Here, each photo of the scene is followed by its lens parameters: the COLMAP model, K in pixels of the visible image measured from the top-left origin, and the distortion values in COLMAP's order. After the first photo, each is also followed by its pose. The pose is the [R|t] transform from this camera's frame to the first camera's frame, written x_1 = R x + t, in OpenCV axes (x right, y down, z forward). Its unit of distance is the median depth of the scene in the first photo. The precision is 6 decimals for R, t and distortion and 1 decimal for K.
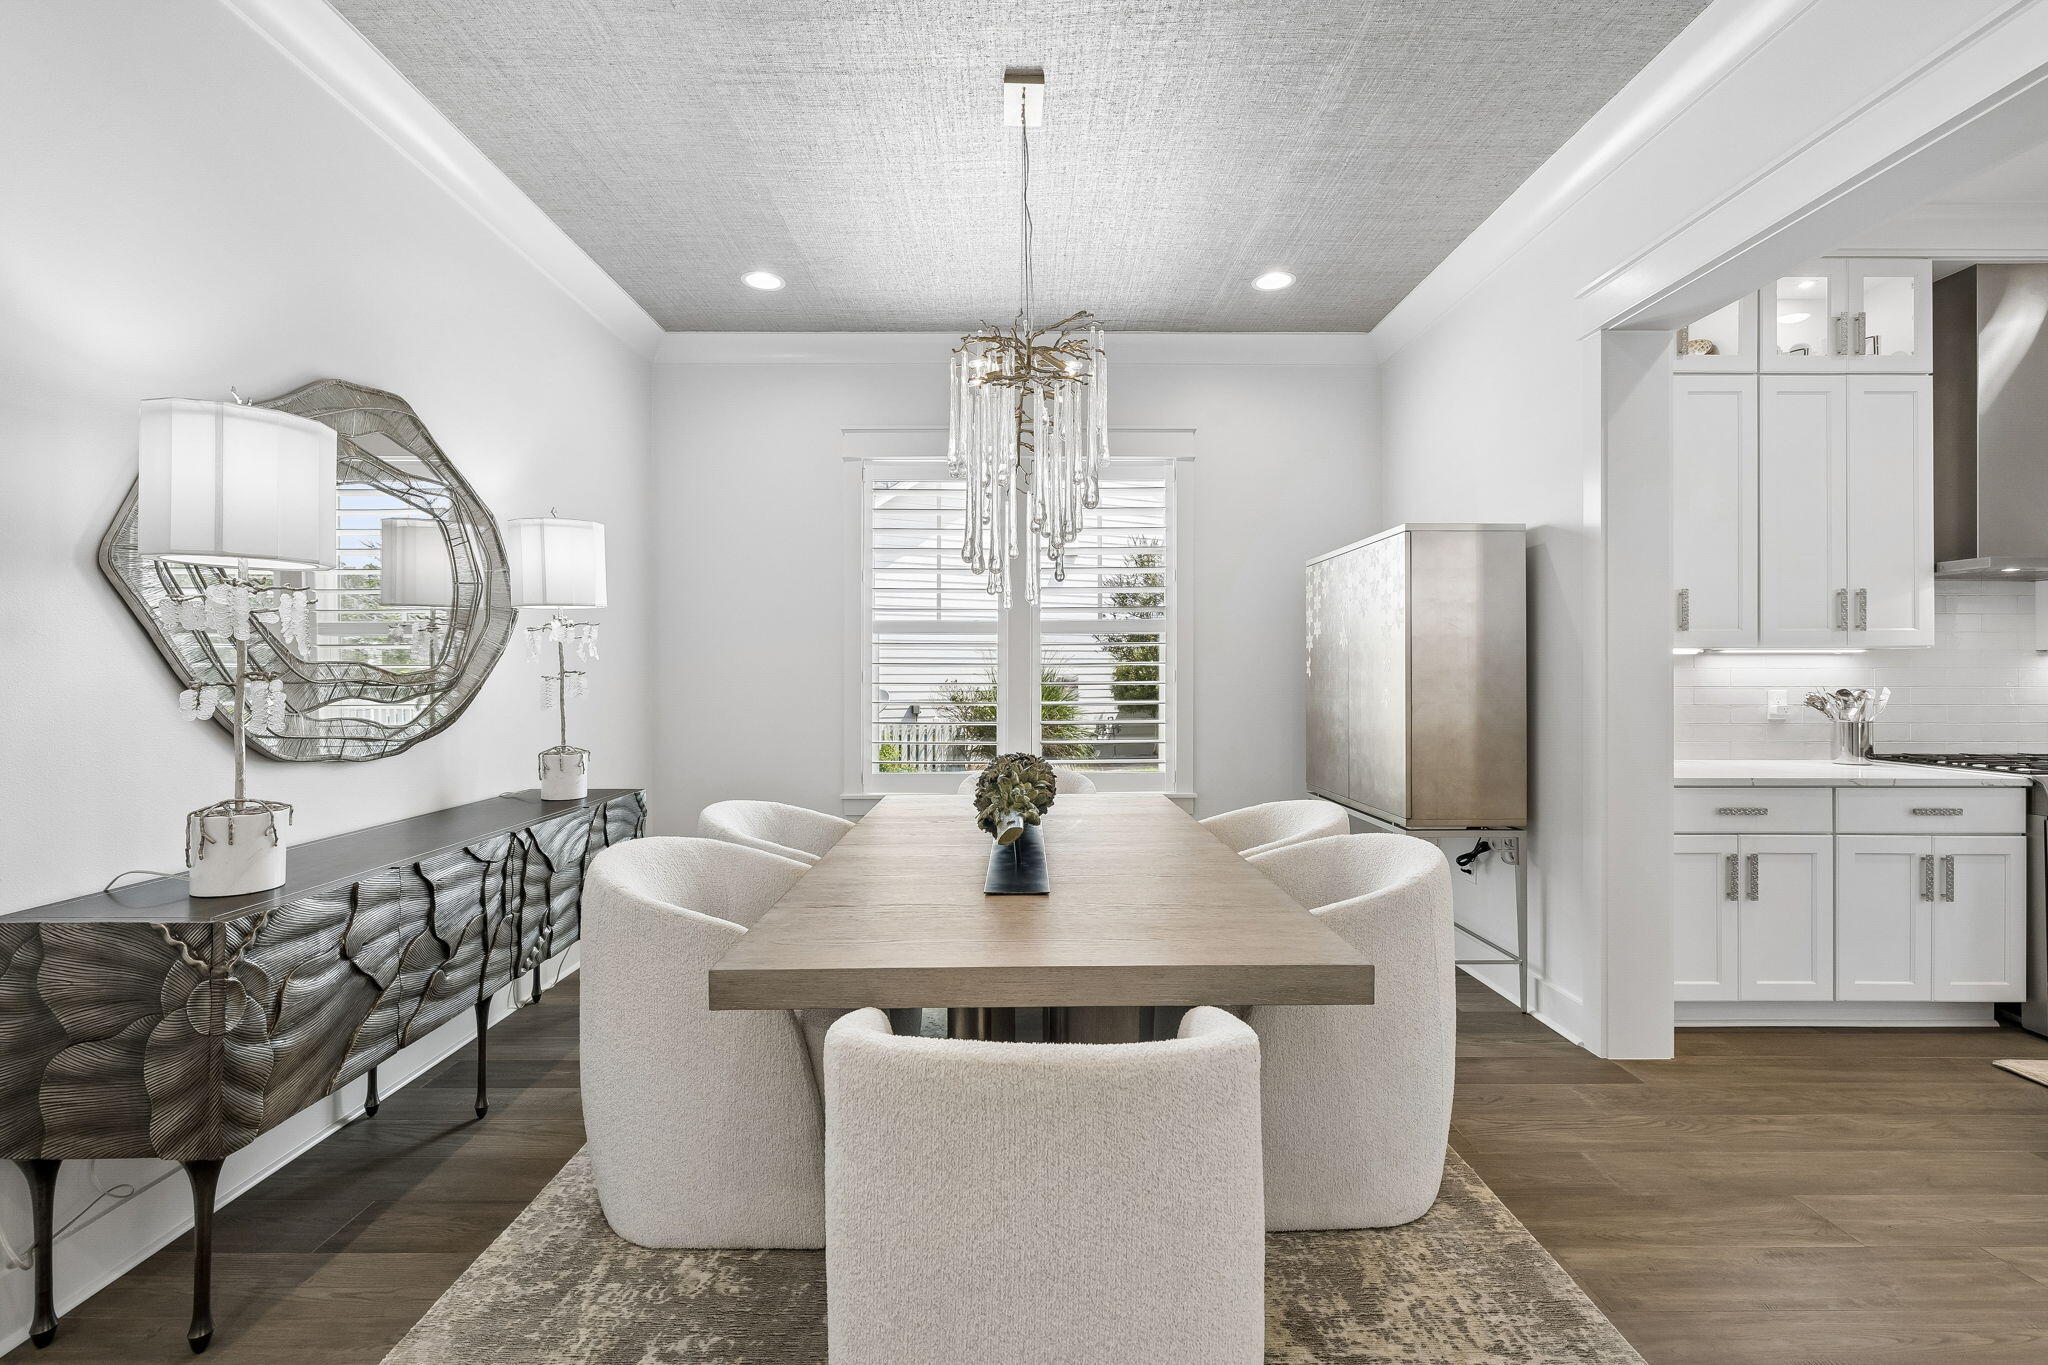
lens RADIAL K [[859.7, 0, 1016.0], [0, 859.7, 675.7], [0, 0, 1]] dist [-0.003358, -0.000498]
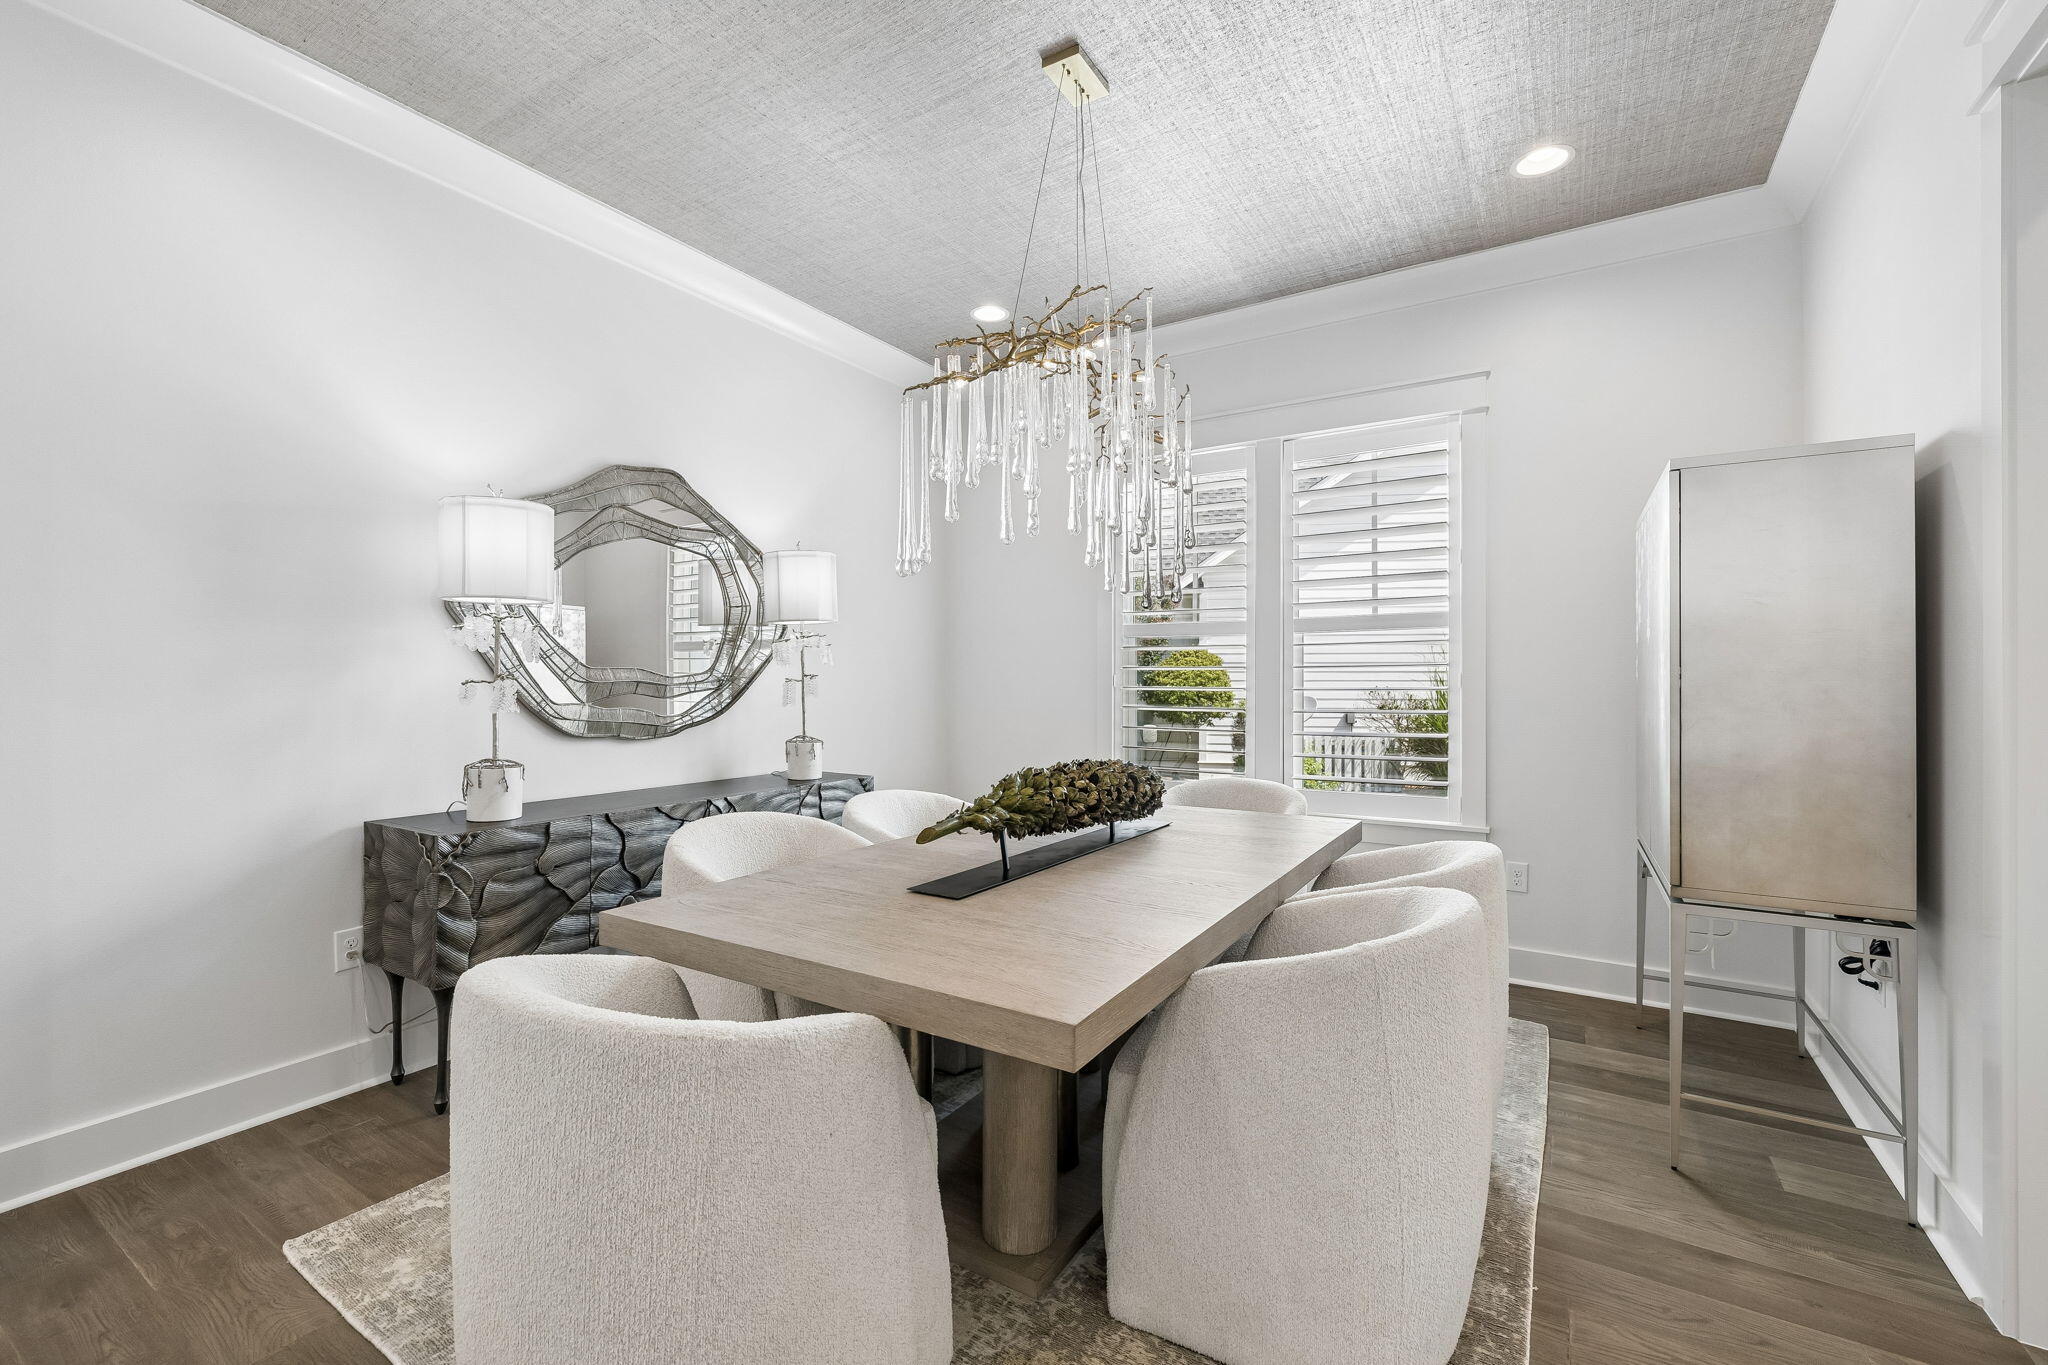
lens RADIAL K [[859.7, 0, 1014.6], [0, 859.7, 680.2], [0, 0, 1]] dist [-0.003358, -0.000498]
pose [[0.840779, 0.000748, -0.541378, 0.485665], [-0.002625, 0.999993, -0.002696, 0.006150], [0.541372, 0.003688, 0.840775, 0.167565]]
